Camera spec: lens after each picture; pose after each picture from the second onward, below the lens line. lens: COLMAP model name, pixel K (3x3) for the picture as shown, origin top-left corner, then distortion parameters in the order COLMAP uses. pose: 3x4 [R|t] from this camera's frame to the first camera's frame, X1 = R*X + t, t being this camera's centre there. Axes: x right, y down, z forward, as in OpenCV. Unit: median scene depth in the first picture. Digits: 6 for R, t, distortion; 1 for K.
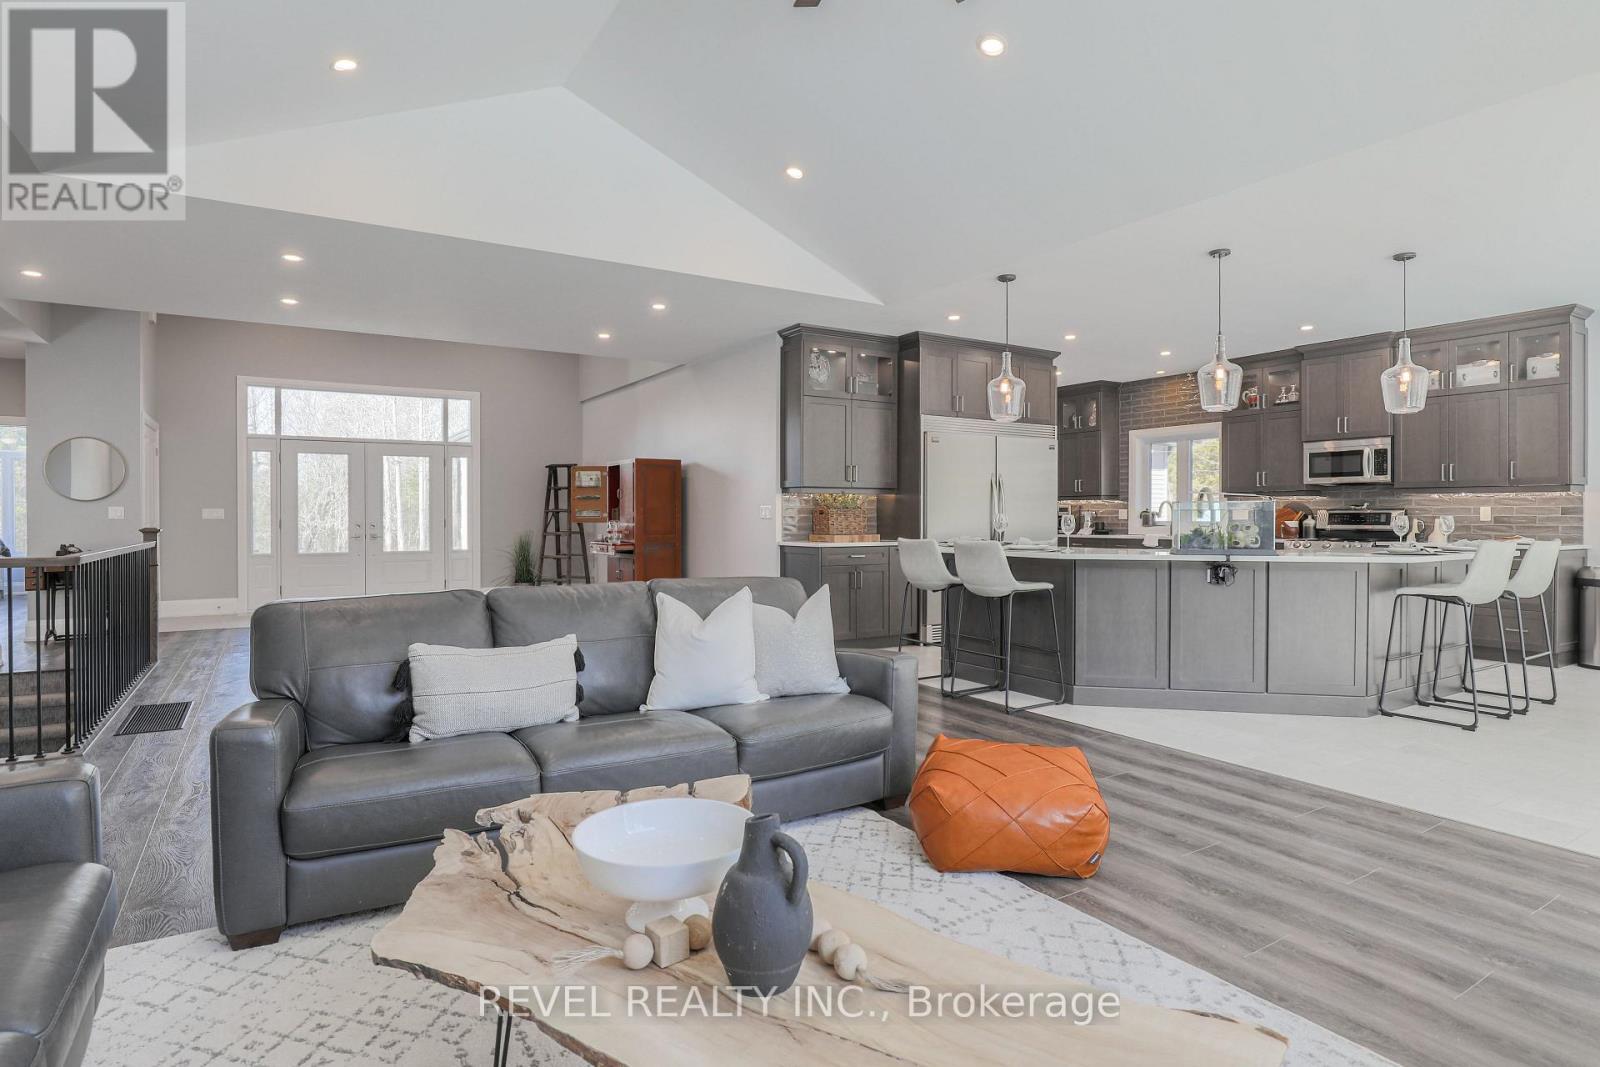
lens RADIAL K [[849.8, 0, 800.0], [0, 849.8, 533.5], [0, 0, 1]] dist [-0.041291, 0.010813]
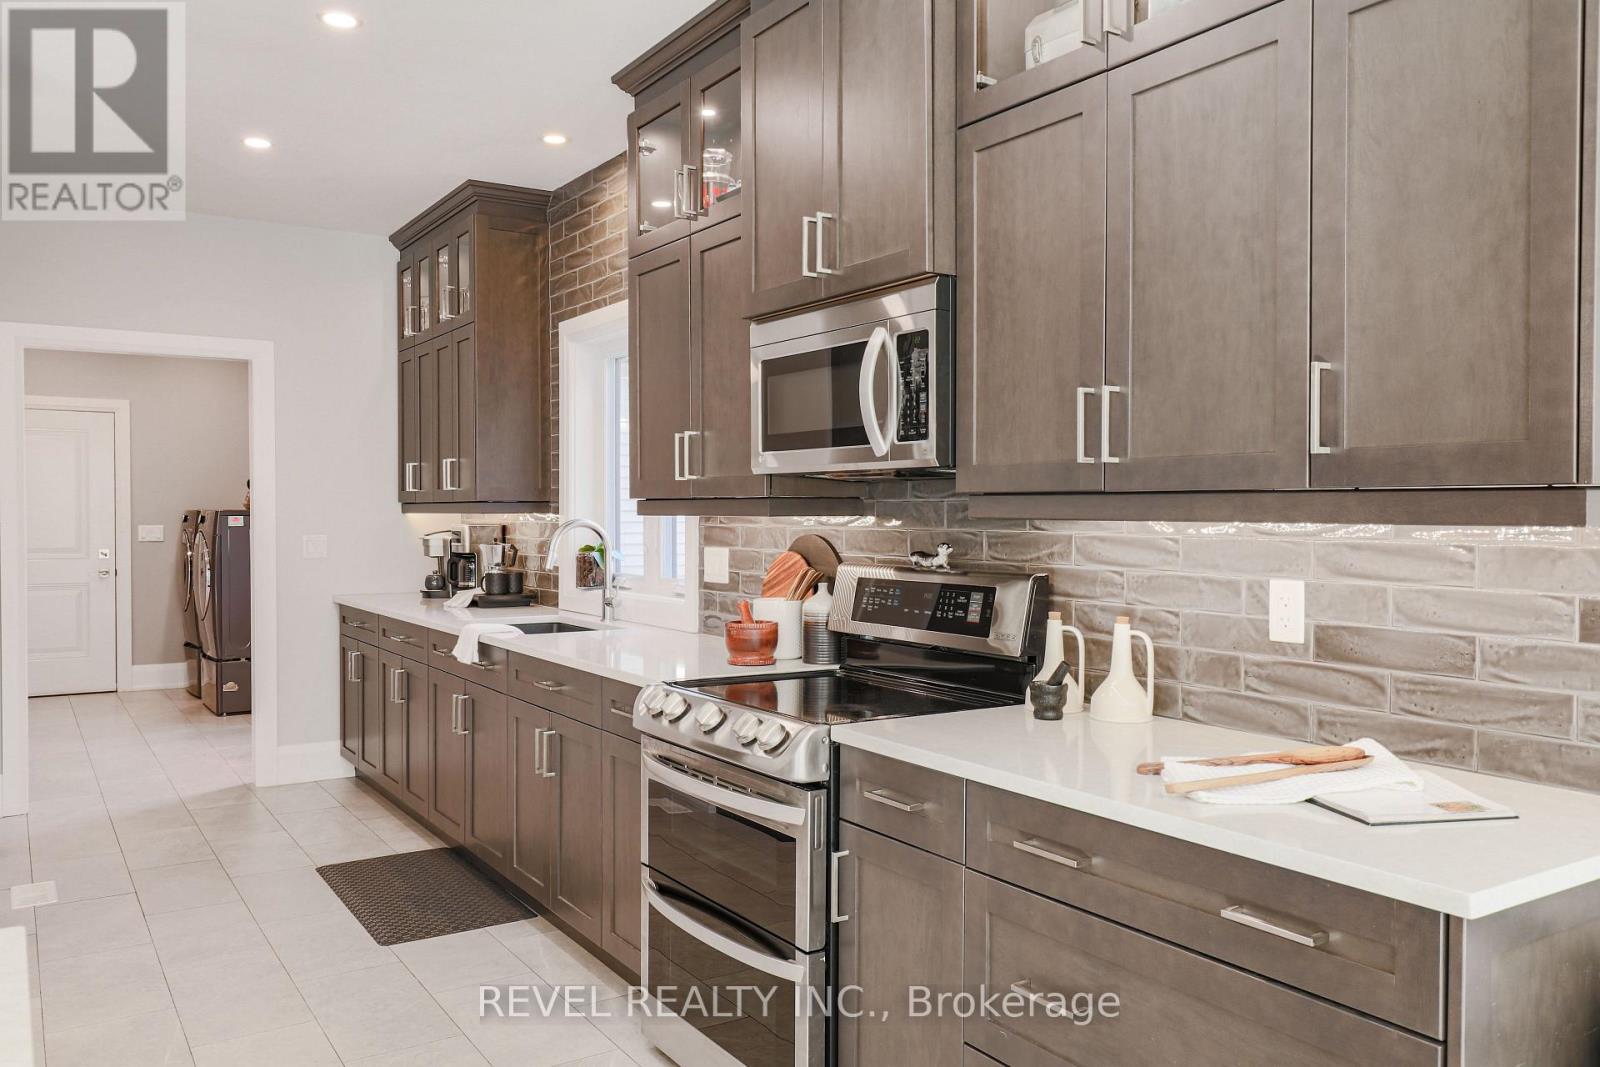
lens RADIAL K [[1197.1, 0, 807.6], [0, 1197.1, 534.8], [0, 0, 1]] dist [0.003968, 0.000473]
pose [[0.999367, -0.000569, 0.035575, 0.658751], [0.000558, 1.000000, 0.000329, -0.042711], [-0.035575, -0.000309, 0.999367, 0.656538]]
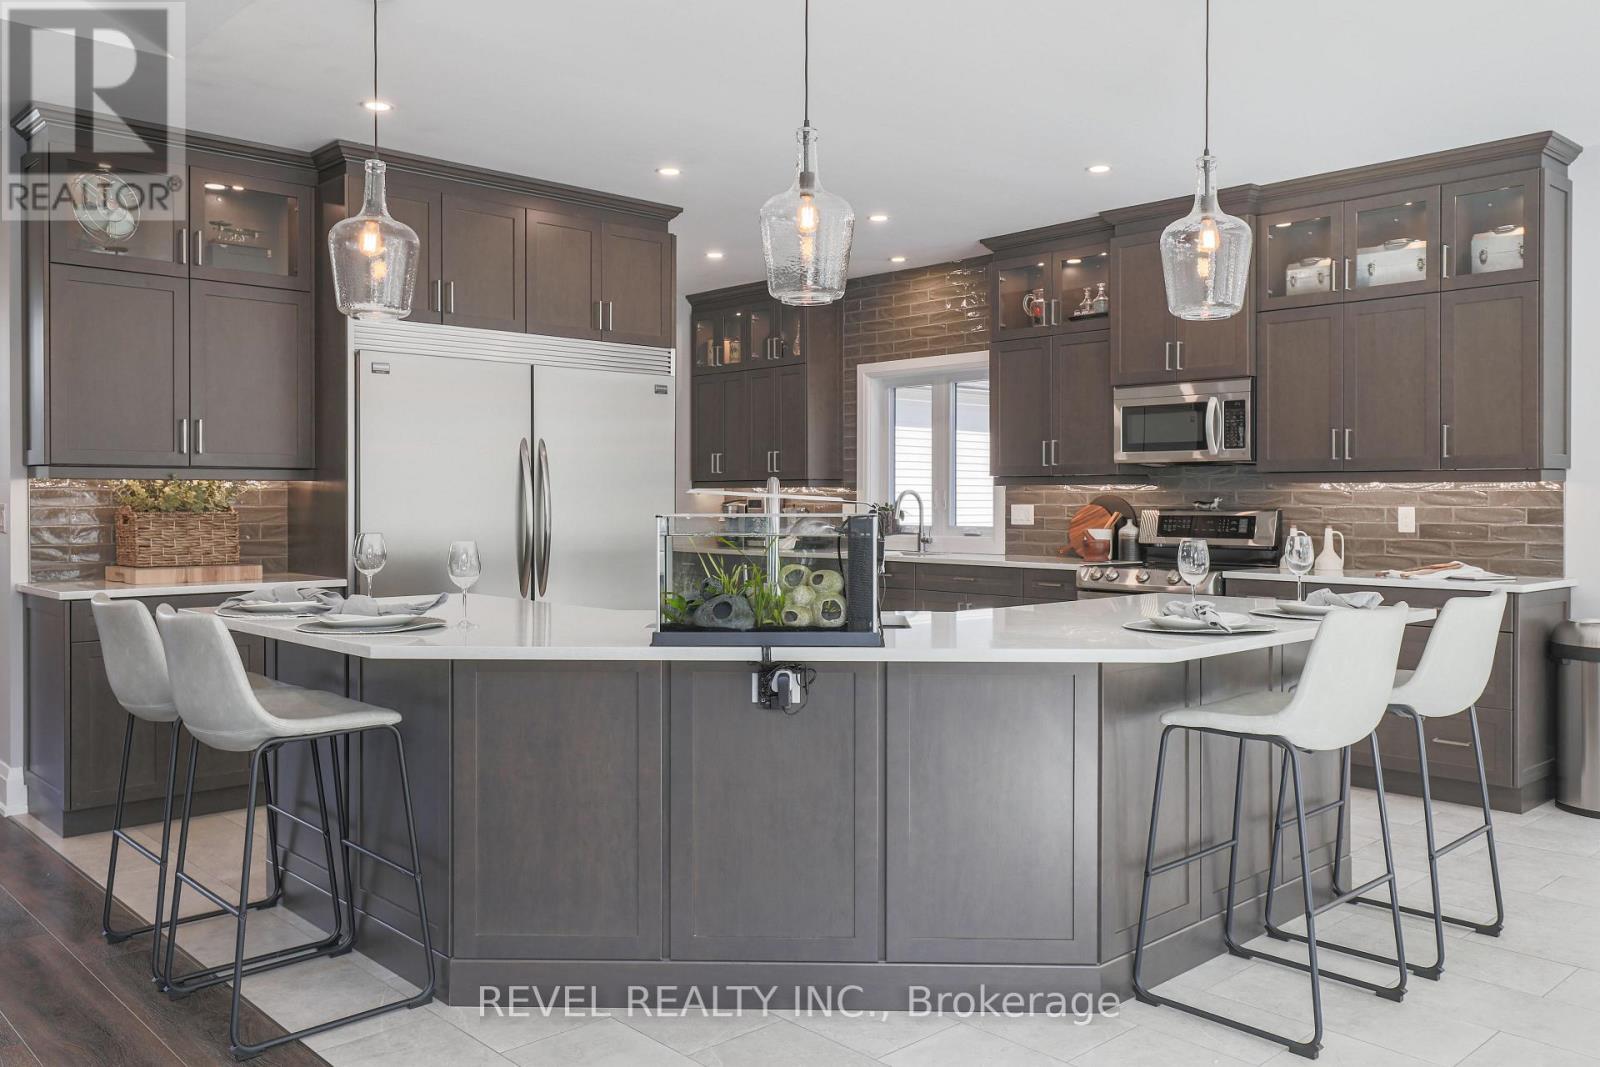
lens RADIAL K [[1260.5, 0, 808.2], [0, 1260.5, 523.4], [0, 0, 1]] dist [0.009749, 0.000182]
pose [[0.979210, -0.003216, 0.202824, 0.257154], [0.003295, 0.999995, -0.000054, -0.021749], [-0.202823, 0.000721, 0.979215, 0.250514]]
